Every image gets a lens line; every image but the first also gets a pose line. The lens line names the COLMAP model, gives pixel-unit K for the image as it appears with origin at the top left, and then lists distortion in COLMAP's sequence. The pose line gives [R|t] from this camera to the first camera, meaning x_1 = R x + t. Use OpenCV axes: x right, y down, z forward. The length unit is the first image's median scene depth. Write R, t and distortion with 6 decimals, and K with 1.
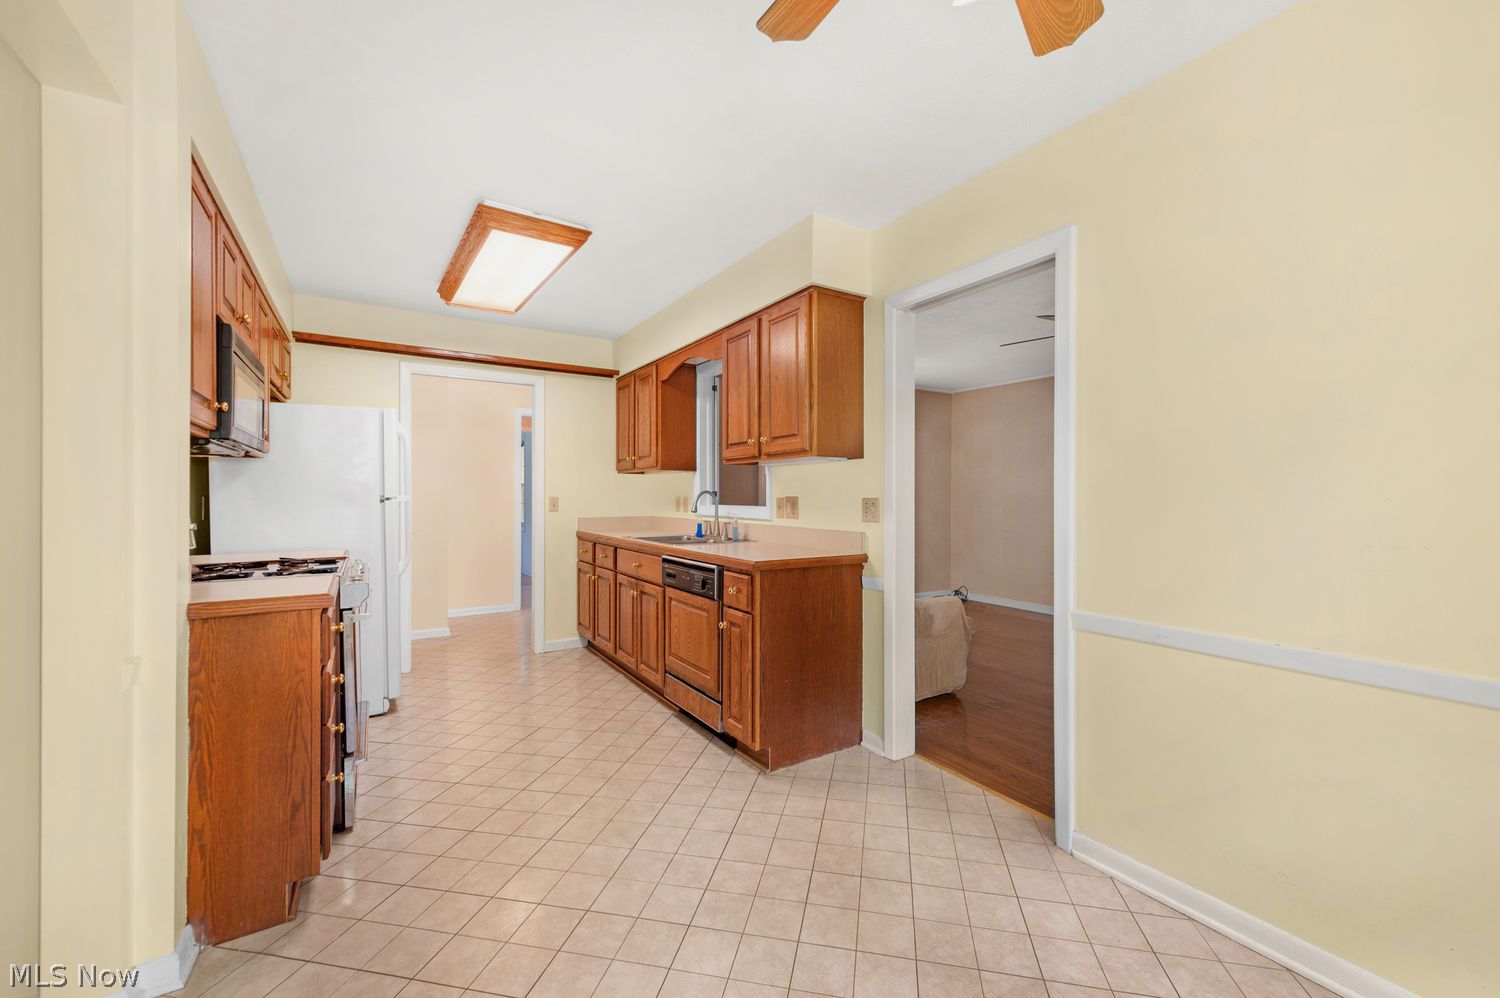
lens RADIAL K [[598.3, 0, 767.6], [0, 598.3, 496.7], [0, 0, 1]] dist [0.016679, 0.000074]
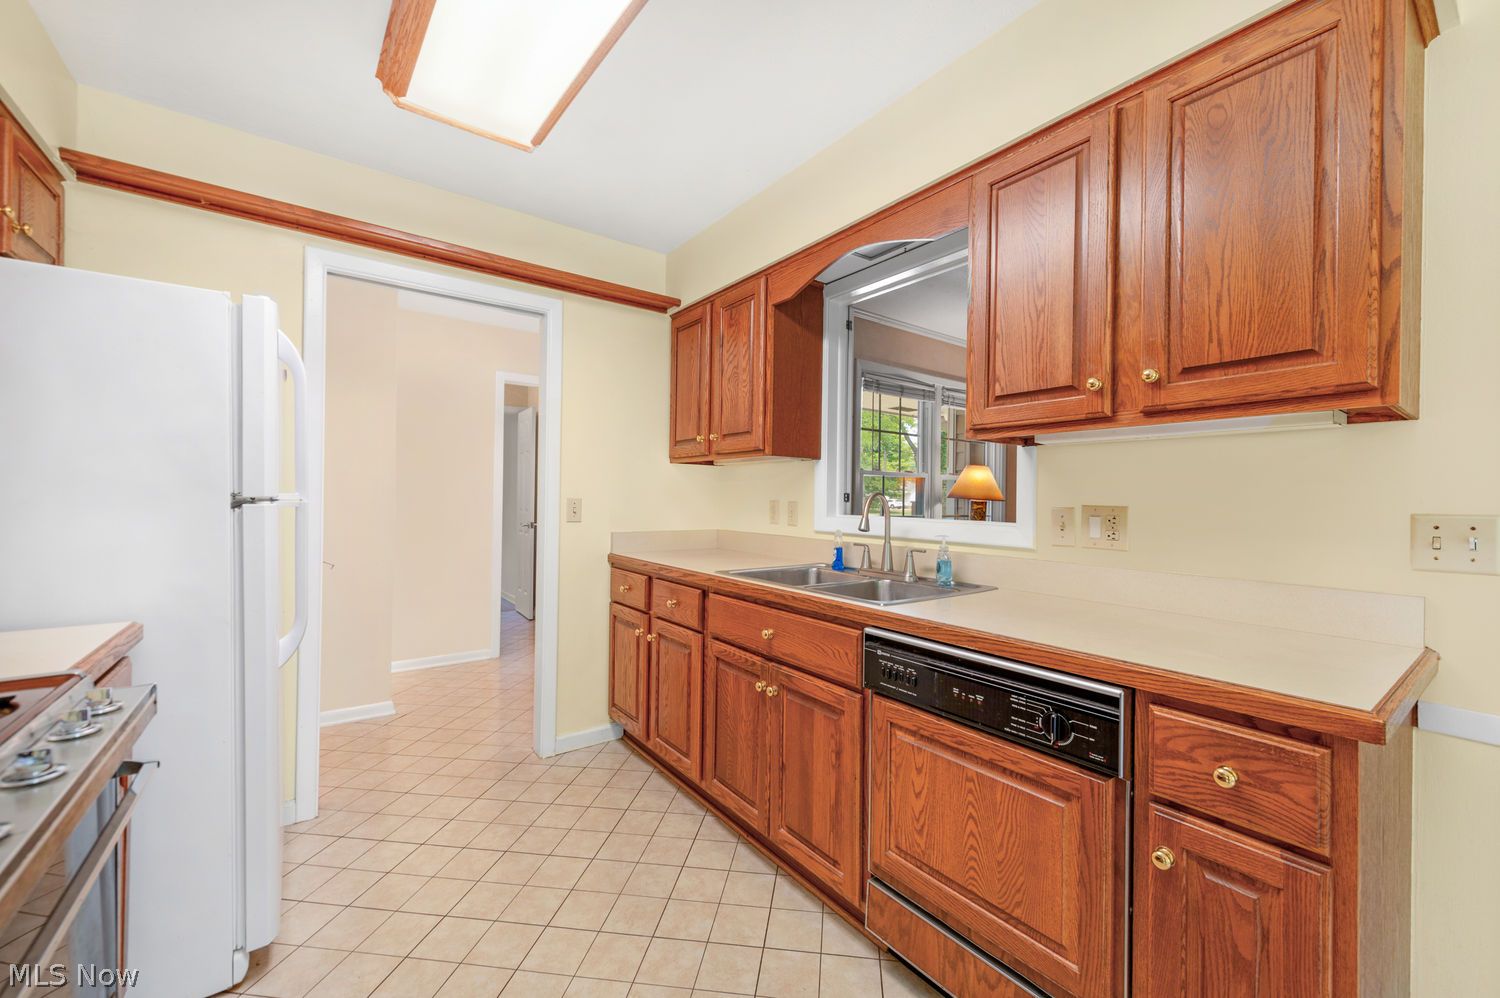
lens RADIAL K [[589.2, 0, 767.5], [0, 589.2, 498.7], [0, 0, 1]] dist [0.010875, -0.000267]
pose [[0.997182, 0.012925, 0.073904, -0.223607], [-0.012835, 0.999916, -0.001689, -0.001083], [-0.073920, 0.000736, 0.997264, 0.421708]]
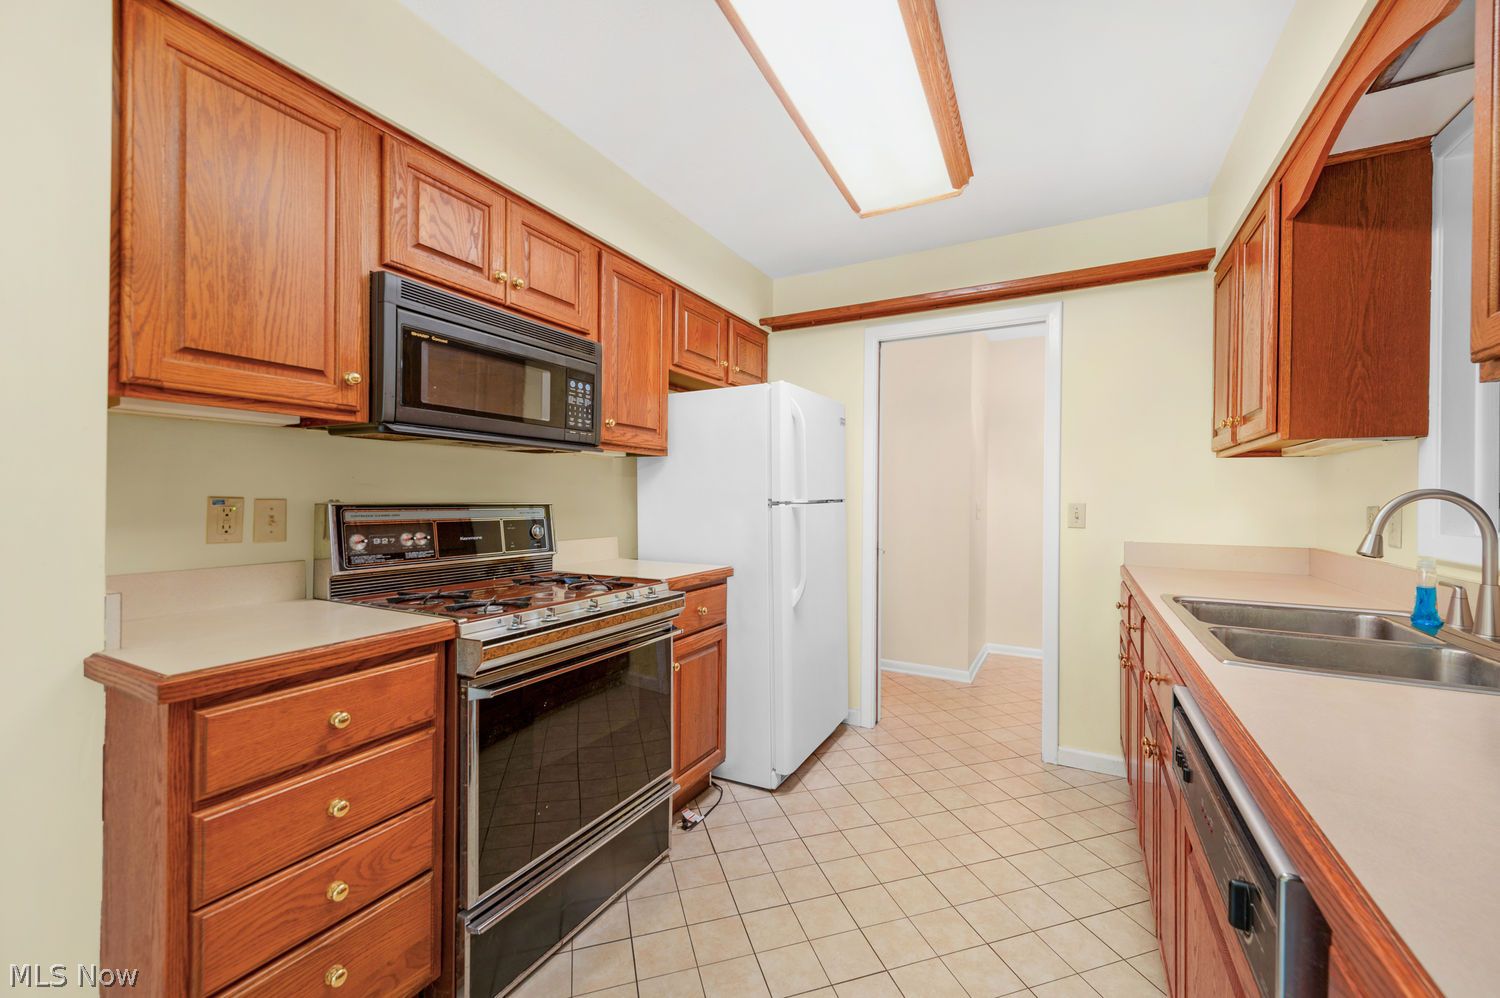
lens RADIAL K [[589.2, 0, 767.5], [0, 589.2, 498.7], [0, 0, 1]] dist [0.010875, -0.000267]
pose [[0.482025, 0.005702, -0.876139, 0.002588], [-0.010854, 0.999941, 0.000536, -0.001364], [0.876090, 0.009252, 0.482058, 0.501510]]
